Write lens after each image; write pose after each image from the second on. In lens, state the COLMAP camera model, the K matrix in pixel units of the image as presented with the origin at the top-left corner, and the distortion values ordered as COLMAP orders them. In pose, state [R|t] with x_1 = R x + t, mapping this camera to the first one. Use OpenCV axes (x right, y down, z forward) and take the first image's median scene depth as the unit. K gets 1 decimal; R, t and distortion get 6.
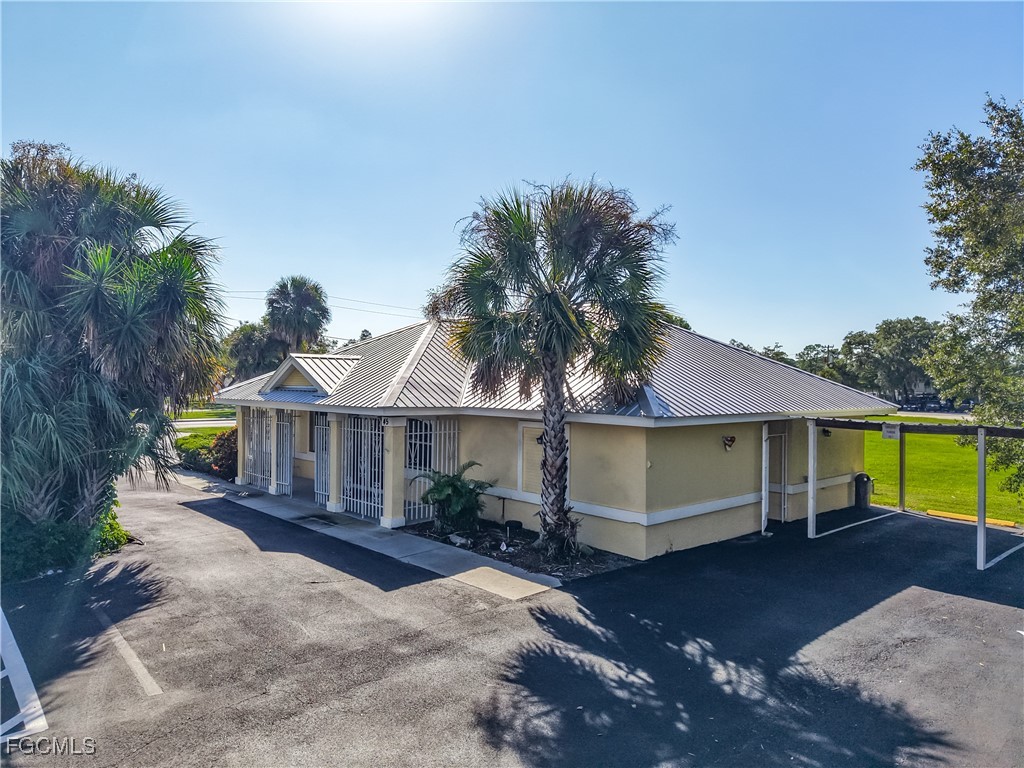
lens RADIAL K [[682.6, 0, 505.3], [0, 682.6, 386.2], [0, 0, 1]] dist [0.015477, -0.016674]
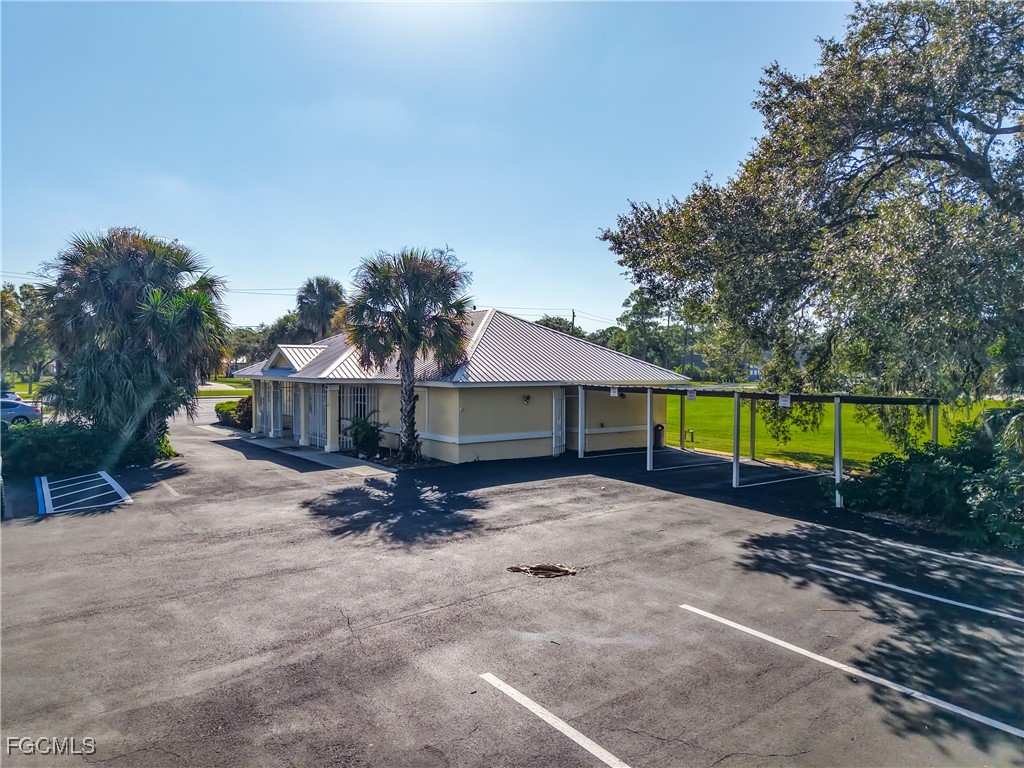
lens RADIAL K [[682.6, 0, 505.3], [0, 682.6, 386.2], [0, 0, 1]] dist [0.015477, -0.016674]
pose [[0.996394, -0.002000, -0.084826, 0.462522], [0.004315, 0.999623, 0.027114, 0.008743], [0.084740, -0.027382, 0.996027, -0.702336]]
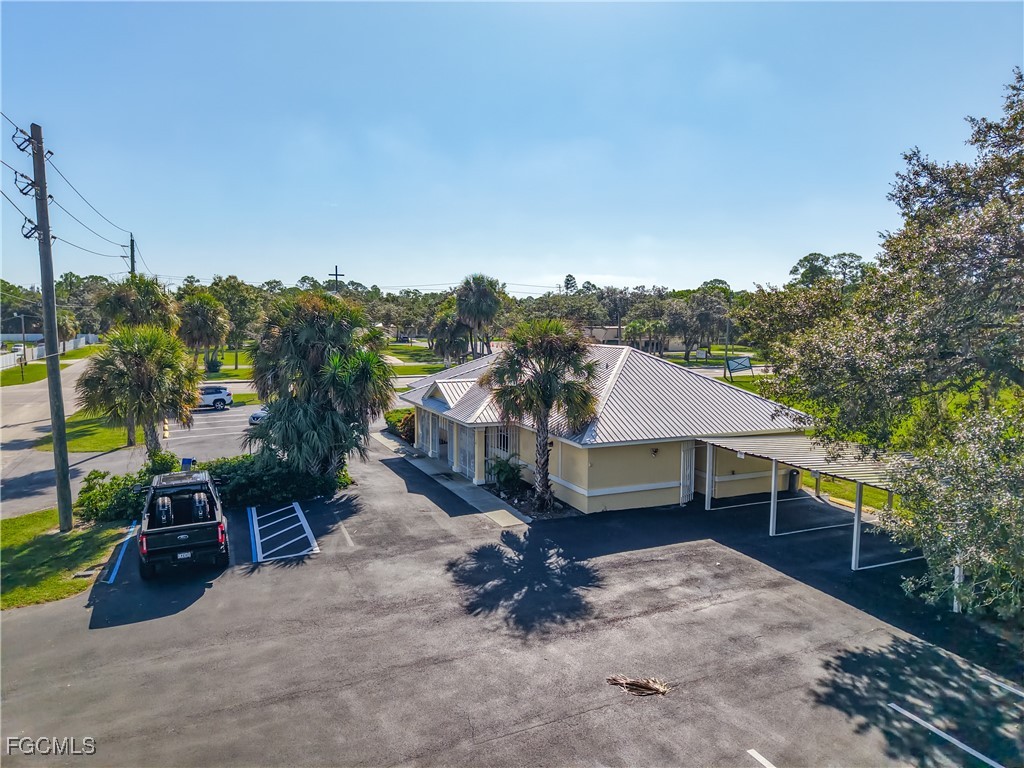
lens RADIAL K [[682.6, 0, 505.3], [0, 682.6, 386.2], [0, 0, 1]] dist [0.015477, -0.016674]
pose [[0.950852, 0.026982, -0.308467, 0.552591], [0.003432, 0.995217, 0.097633, -0.282090], [0.309626, -0.093893, 0.946211, -0.829248]]
